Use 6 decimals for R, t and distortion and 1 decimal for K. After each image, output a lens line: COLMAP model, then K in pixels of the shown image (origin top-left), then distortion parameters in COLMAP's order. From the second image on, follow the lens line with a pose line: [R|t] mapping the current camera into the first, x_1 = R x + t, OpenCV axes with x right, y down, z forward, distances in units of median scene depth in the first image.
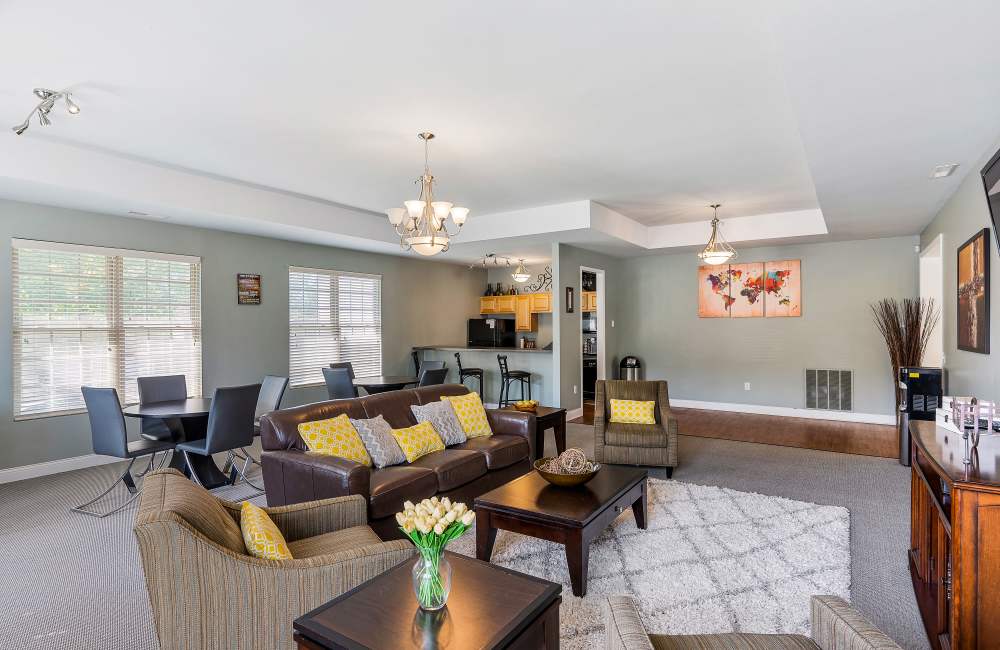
lens RADIAL K [[514.0, 0, 498.7], [0, 514.0, 328.0], [0, 0, 1]] dist [-0.000555, -0.000117]
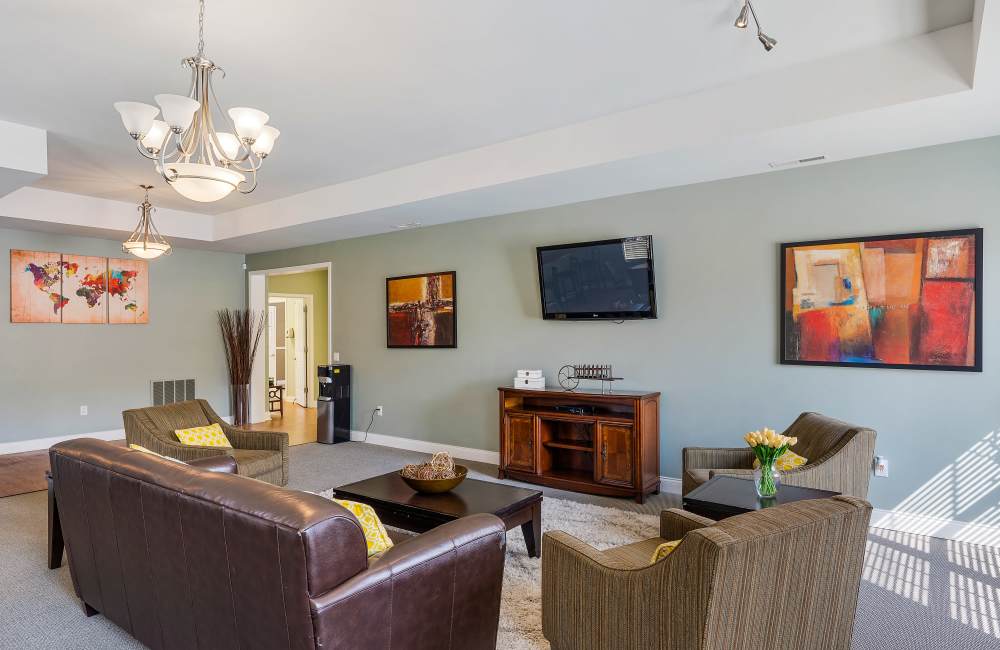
lens RADIAL K [[577.1, 0, 498.9], [0, 577.1, 326.4], [0, 0, 1]] dist [0.000004, -0.001375]
pose [[0.056114, 0.014626, 0.998317, -0.376177], [0.012438, 0.999805, -0.015347, 0.005092], [-0.998347, 0.013279, 0.055921, 0.315111]]
